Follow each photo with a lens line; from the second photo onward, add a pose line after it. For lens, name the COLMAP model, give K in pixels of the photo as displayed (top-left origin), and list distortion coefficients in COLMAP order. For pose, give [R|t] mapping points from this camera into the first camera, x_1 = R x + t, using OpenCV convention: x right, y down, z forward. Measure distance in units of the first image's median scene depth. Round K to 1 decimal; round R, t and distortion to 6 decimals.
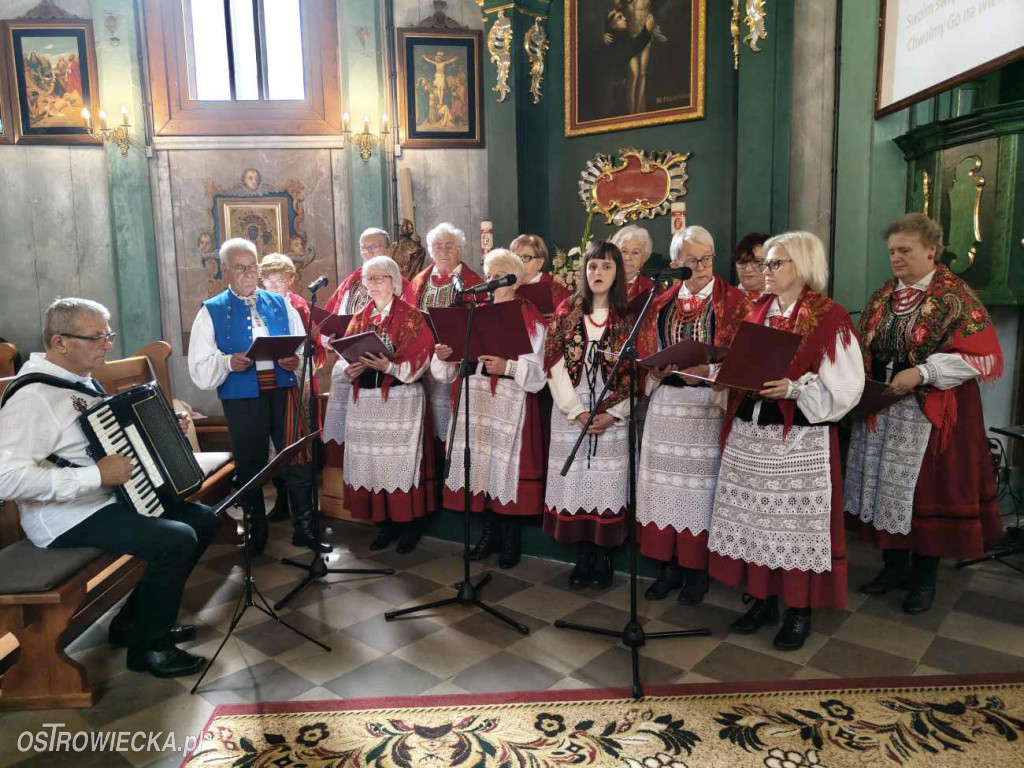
lens RADIAL K [[762.2, 0, 515.5], [0, 762.2, 359.2], [0, 0, 1]] dist [-0.004498, 0.011544]
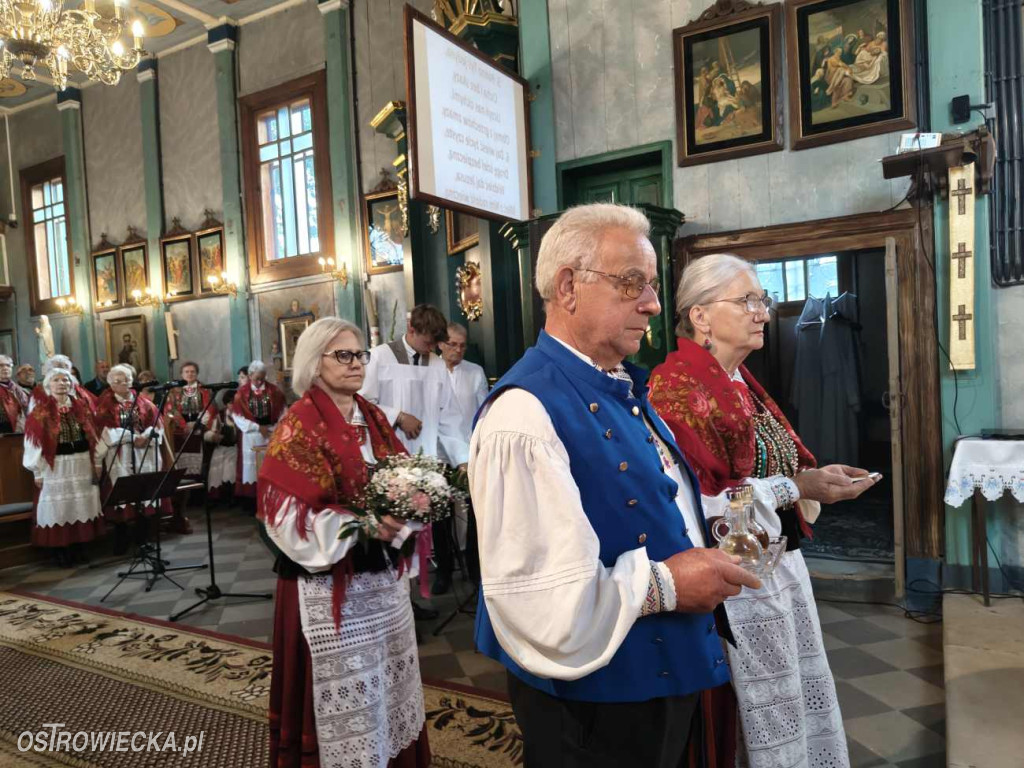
lens RADIAL K [[762.2, 0, 515.5], [0, 762.2, 359.2], [0, 0, 1]] dist [-0.004498, 0.011544]
pose [[0.816765, -0.037296, -0.575764, 1.420336], [0.011444, 0.998760, -0.048461, -0.071079], [0.576857, 0.032992, 0.816179, -0.017094]]
